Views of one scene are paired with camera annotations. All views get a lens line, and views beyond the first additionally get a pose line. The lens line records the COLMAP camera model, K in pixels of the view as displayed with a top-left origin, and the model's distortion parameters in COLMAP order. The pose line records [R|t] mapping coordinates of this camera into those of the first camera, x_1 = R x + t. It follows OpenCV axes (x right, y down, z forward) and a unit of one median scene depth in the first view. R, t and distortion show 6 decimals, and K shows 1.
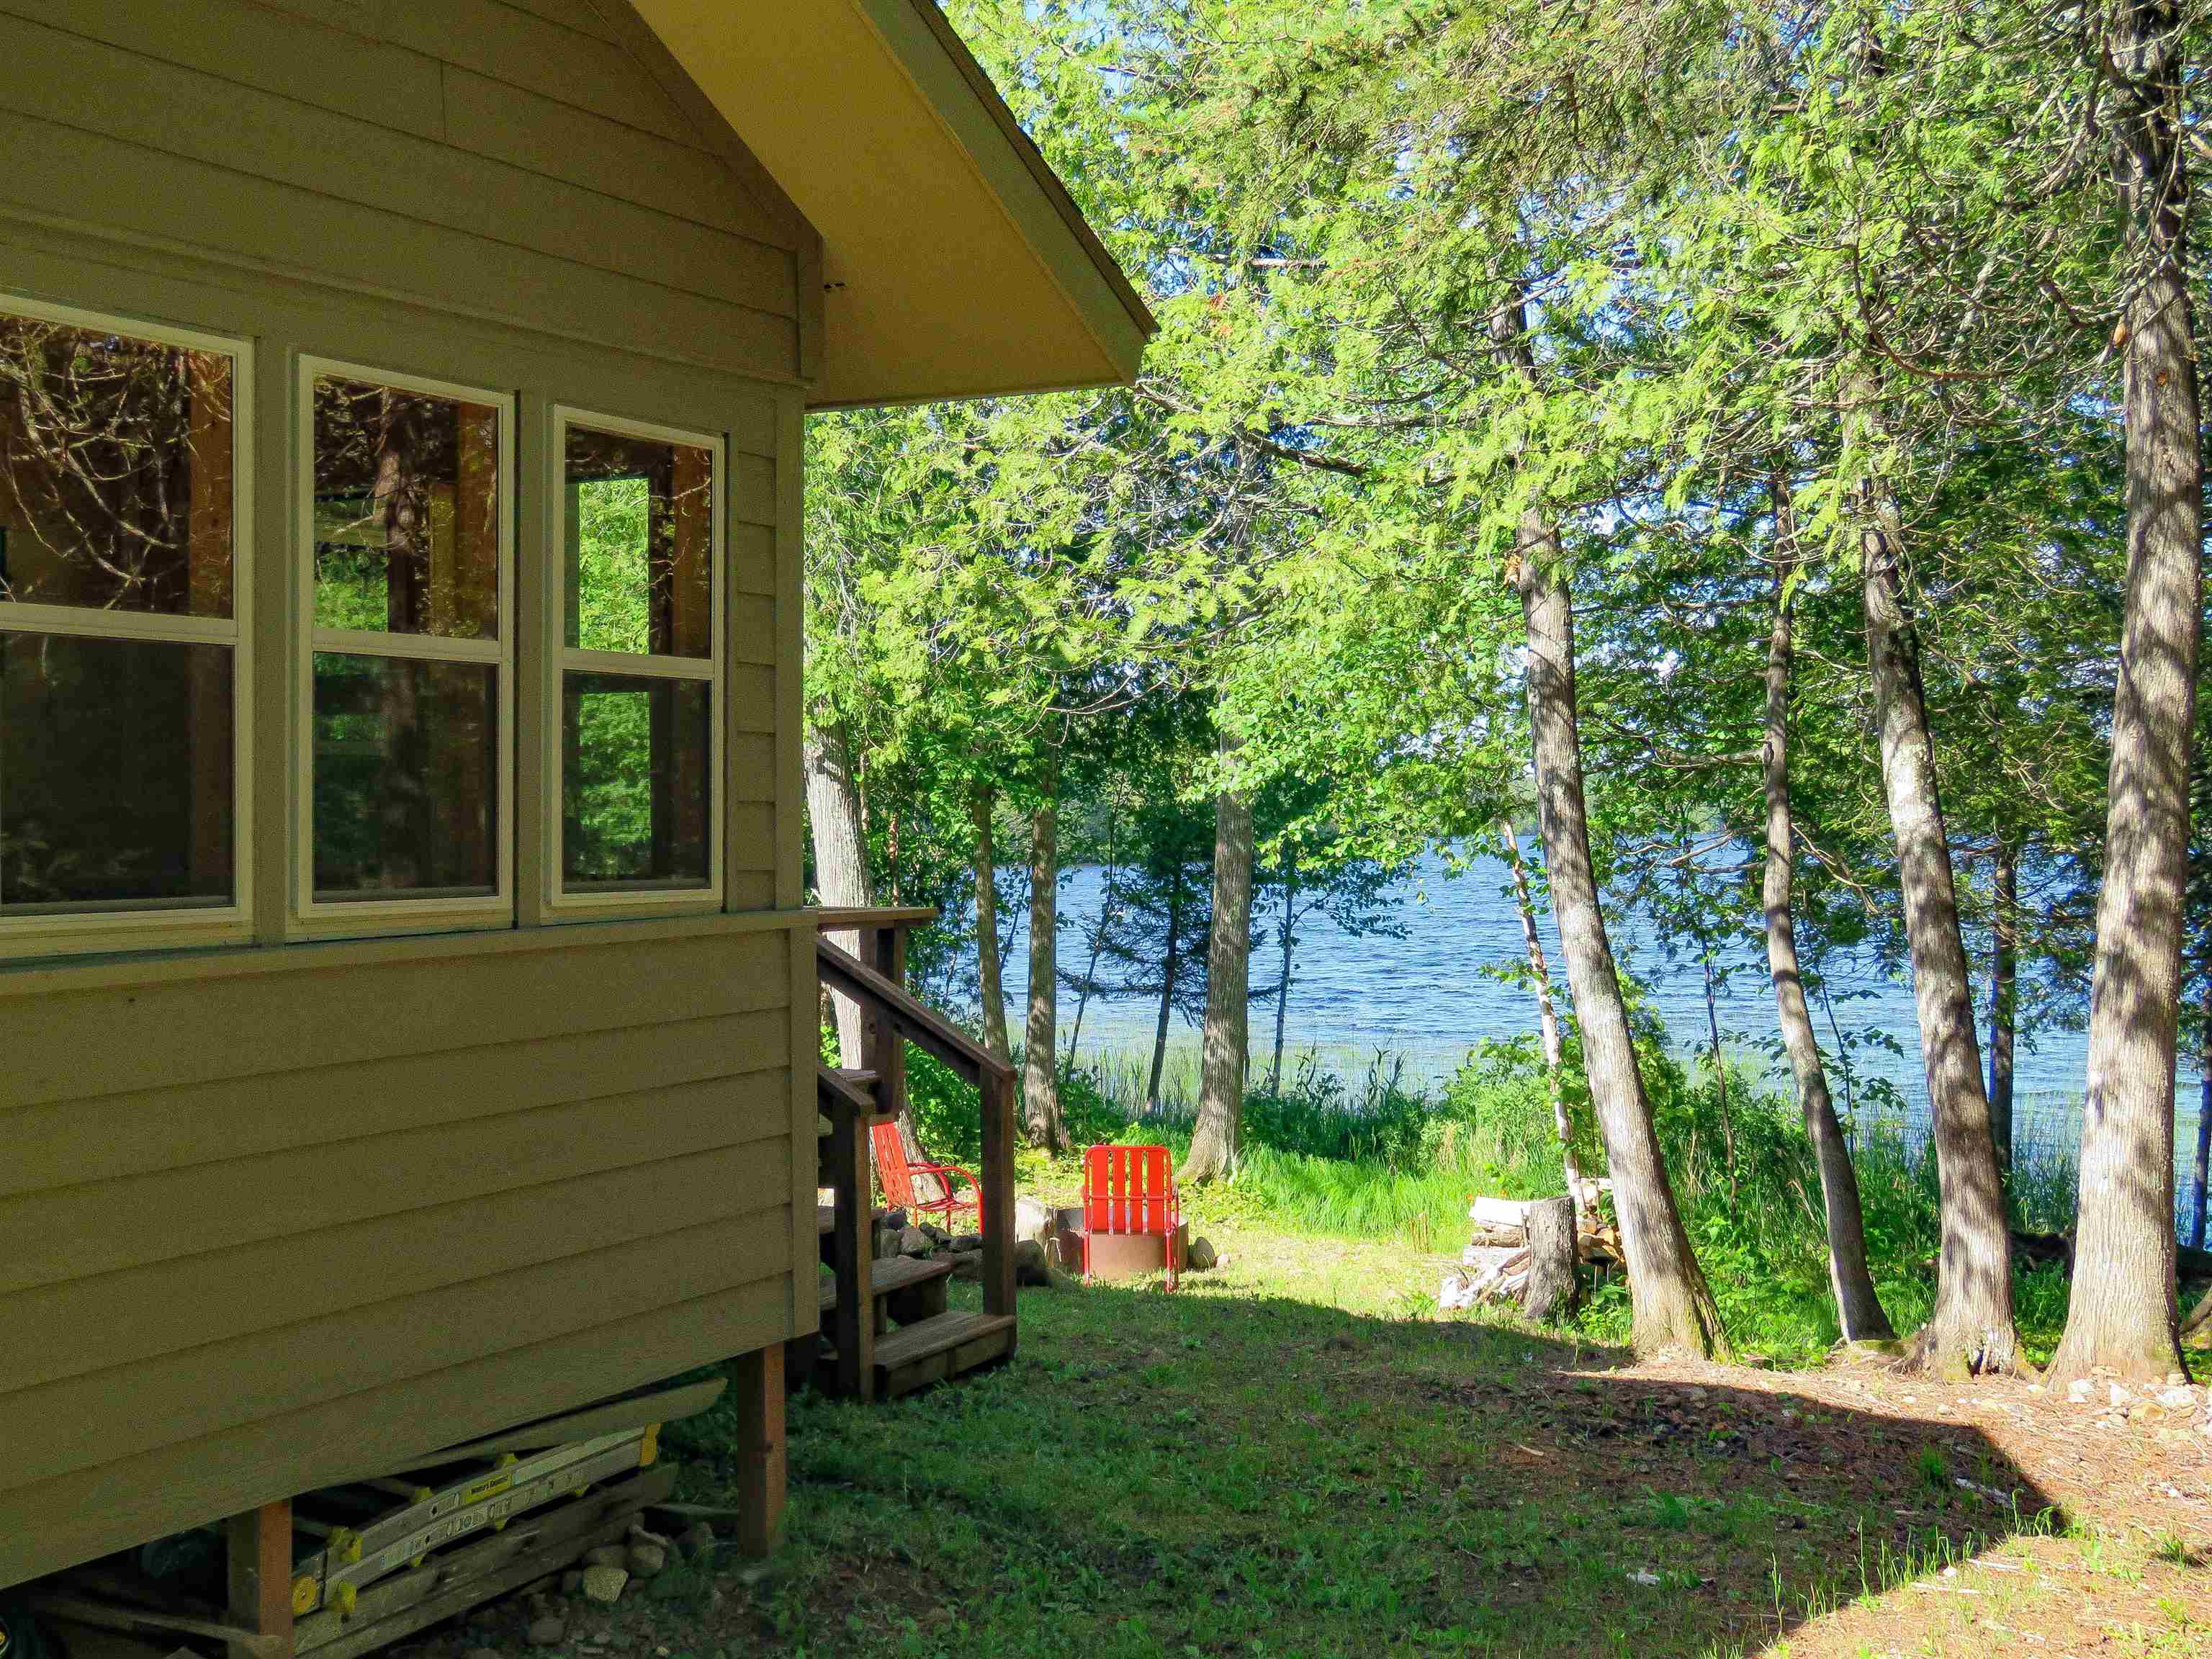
lens RADIAL K [[2791.7, 0, 1106.0], [0, 2791.7, 829.5], [0, 0, 1]] dist [0.012360, 0.052660]
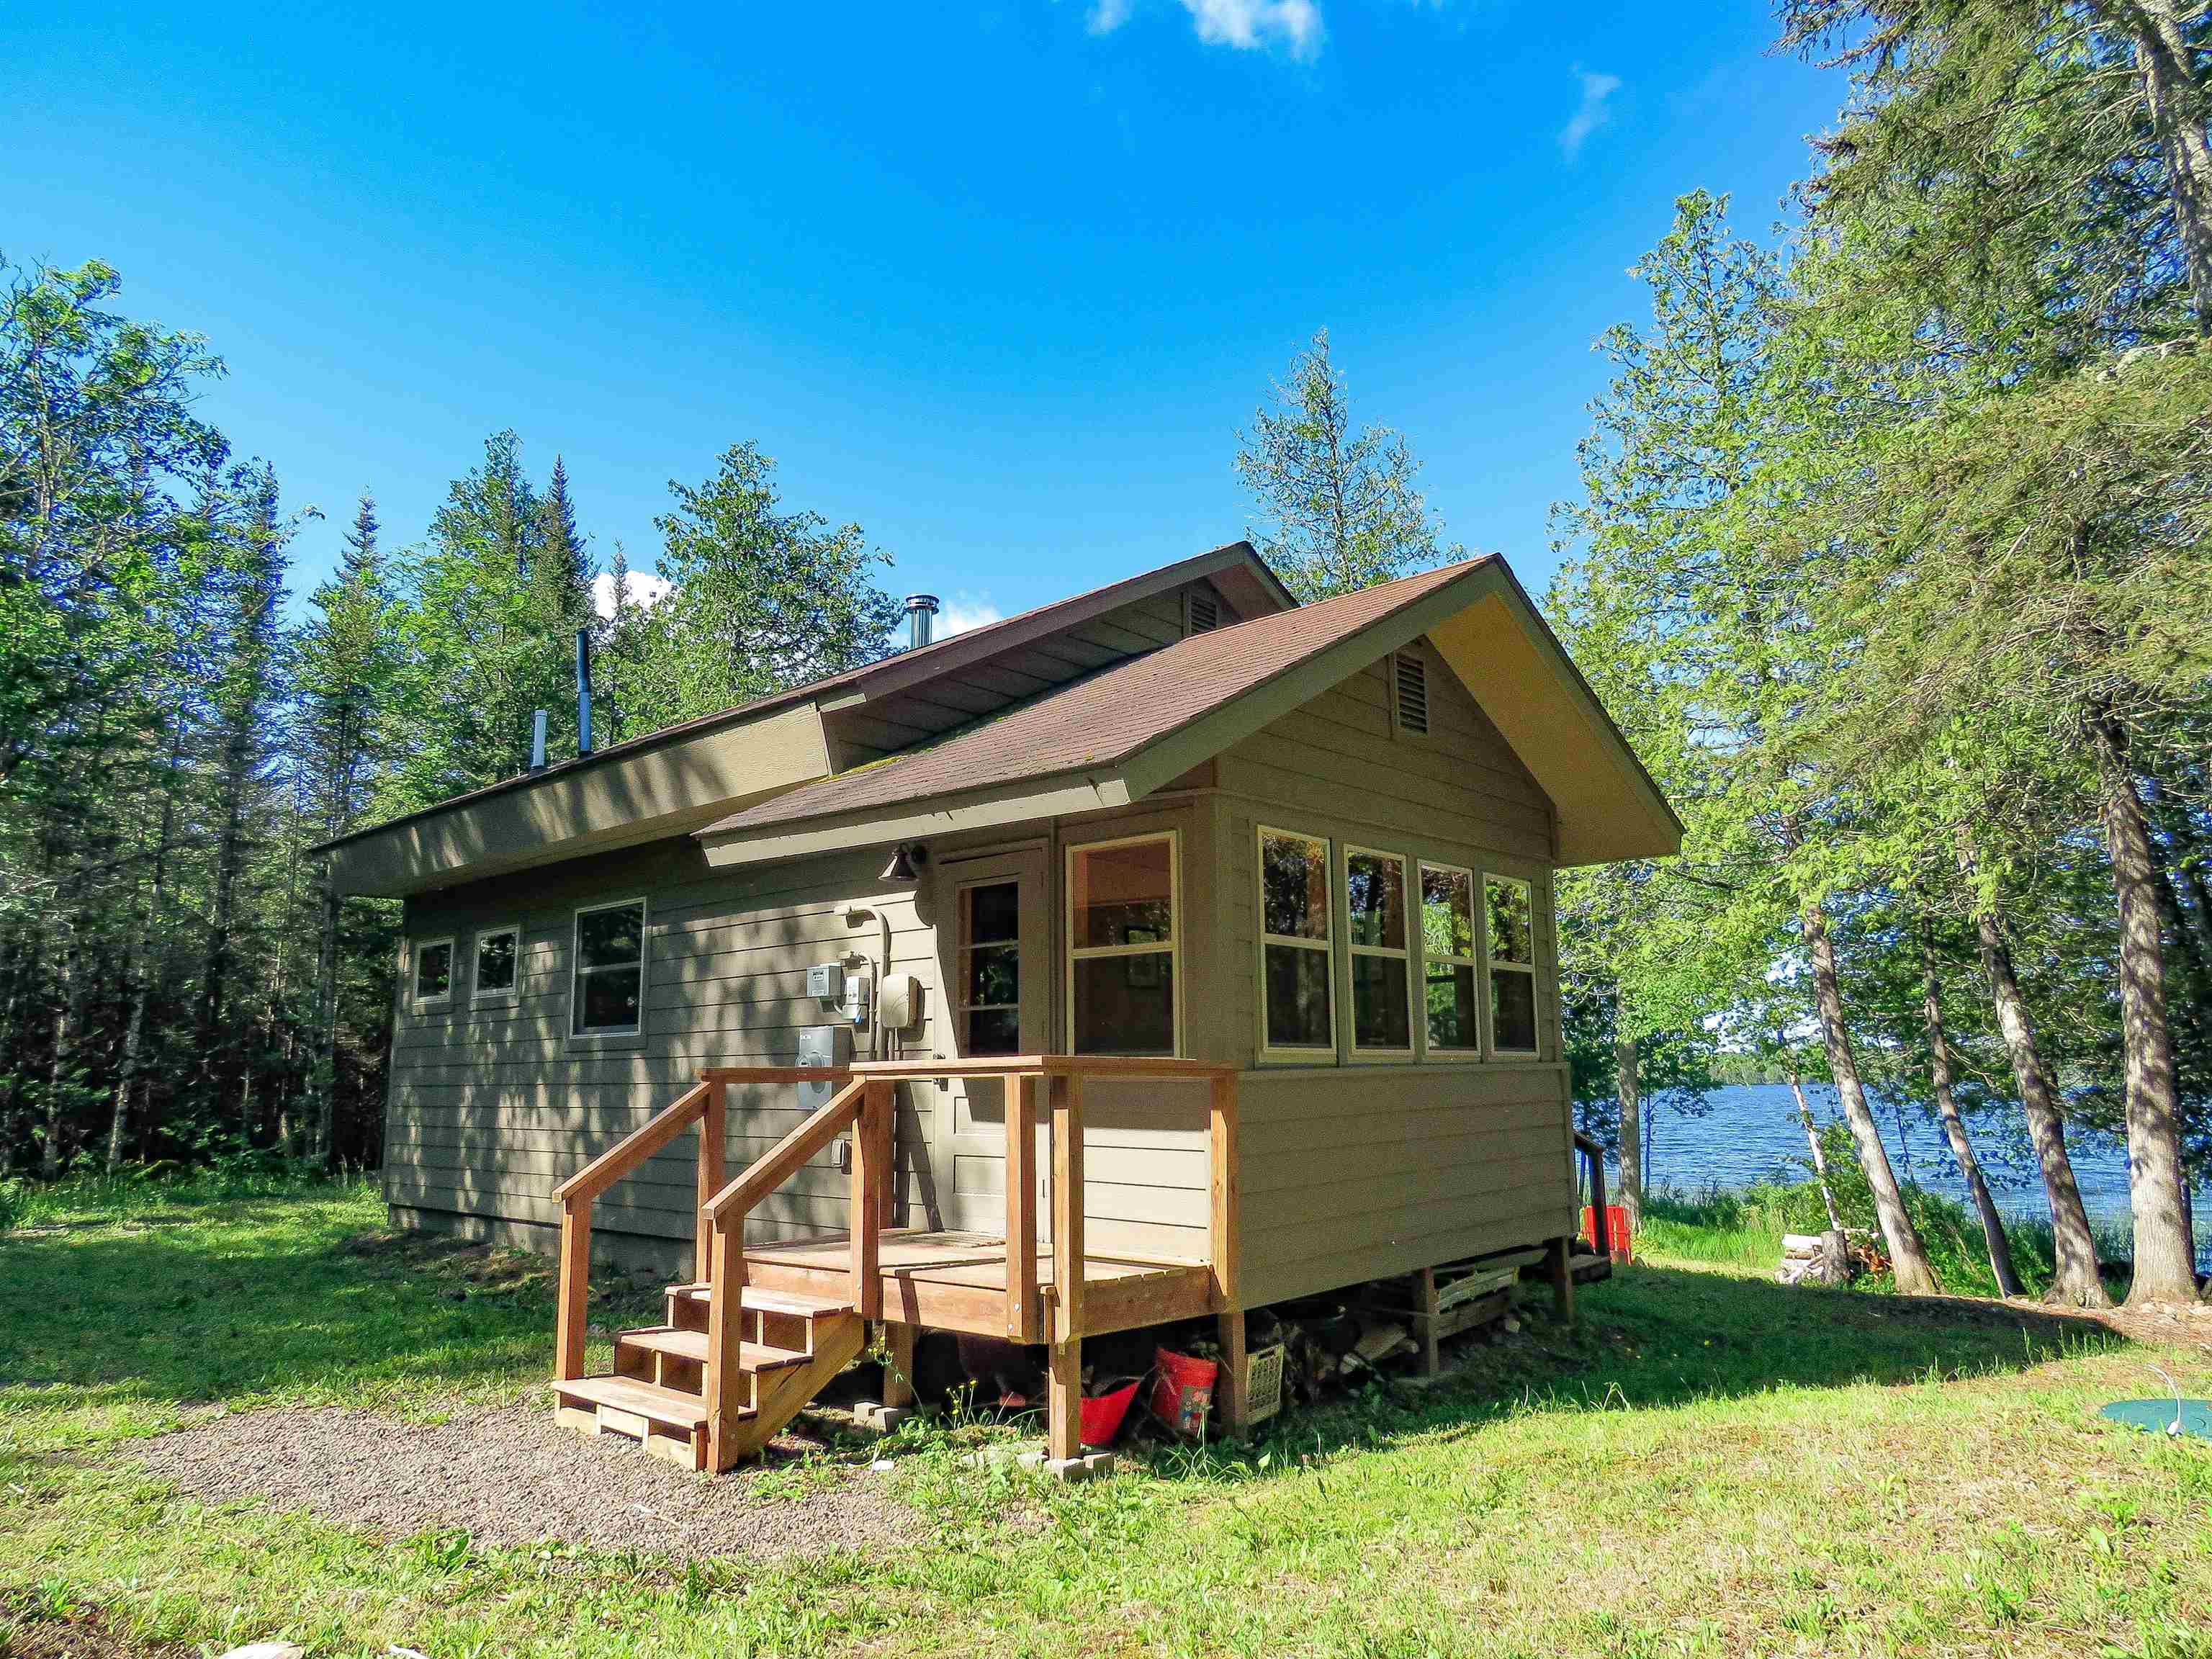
lens RADIAL K [[1366.4, 0, 1106.0], [0, 1366.4, 829.5], [0, 0, 1]] dist [-0.014622, -0.002637]
pose [[0.963155, -0.053298, -0.263613, -0.111527], [0.004582, 0.983277, -0.182061, 0.029117], [0.268908, 0.174145, 0.947292, -0.215782]]
